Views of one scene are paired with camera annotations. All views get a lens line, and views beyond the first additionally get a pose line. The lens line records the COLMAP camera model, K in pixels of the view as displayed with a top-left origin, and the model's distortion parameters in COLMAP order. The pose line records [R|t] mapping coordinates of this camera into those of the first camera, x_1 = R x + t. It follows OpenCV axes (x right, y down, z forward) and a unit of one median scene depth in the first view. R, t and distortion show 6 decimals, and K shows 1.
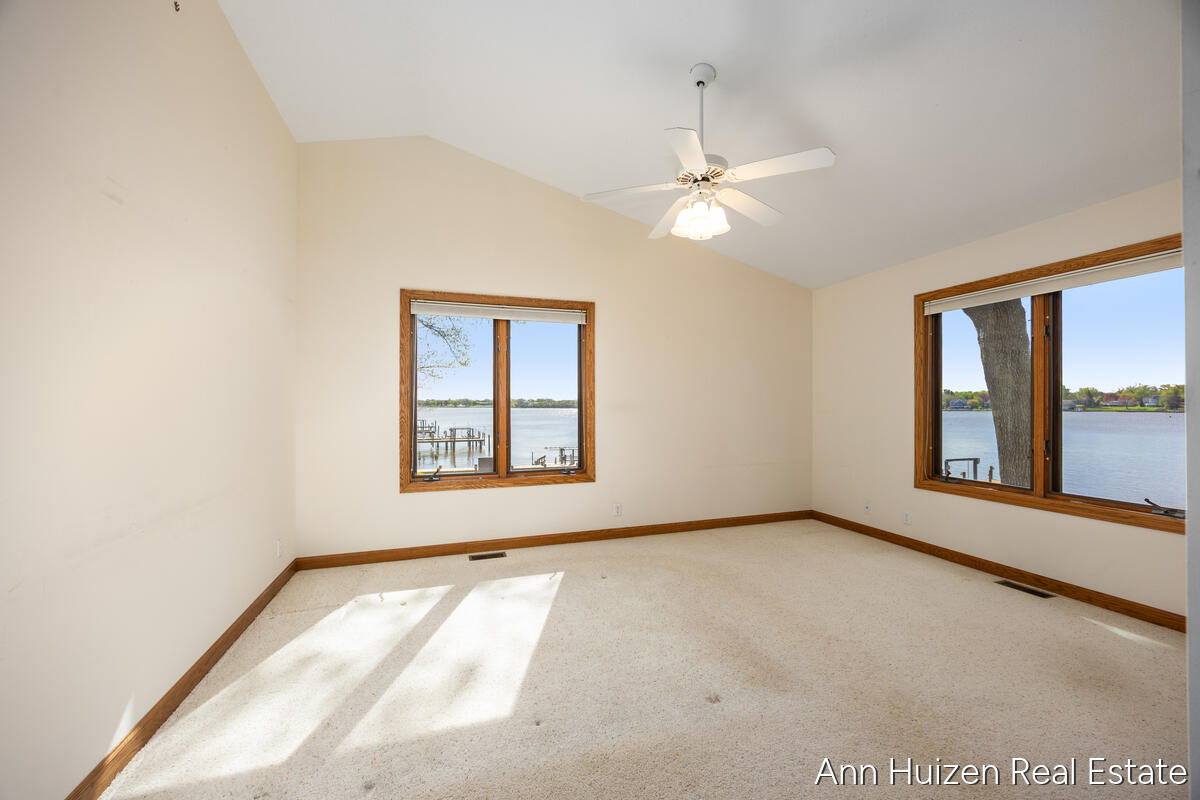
lens RADIAL K [[453.1, 0, 597.0], [0, 453.1, 403.3], [0, 0, 1]] dist [-0.002484, 0.000513]
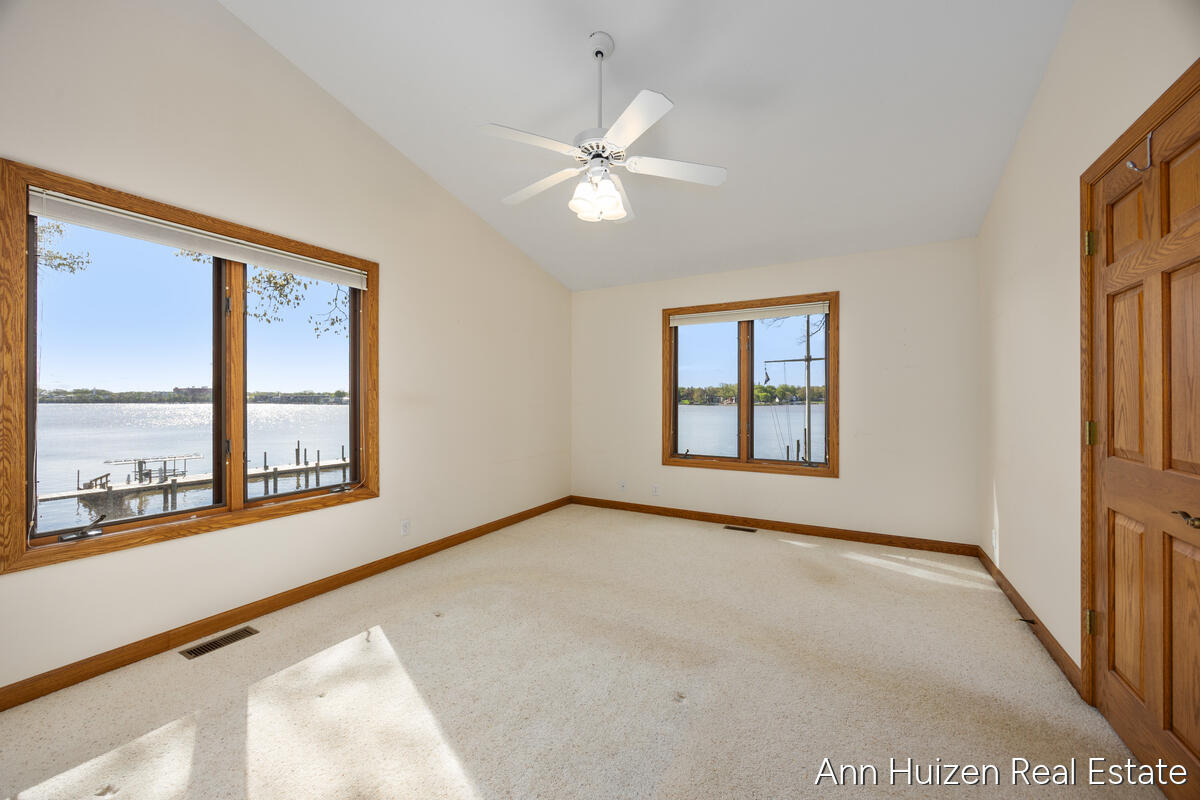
lens RADIAL K [[453.1, 0, 603.5], [0, 453.1, 400.4], [0, 0, 1]] dist [-0.002484, 0.000513]
pose [[0.747818, -0.000906, 0.663904, -0.245520], [-0.003410, 0.999981, 0.005205, 0.003904], [-0.663896, -0.006157, 0.747800, 0.184205]]
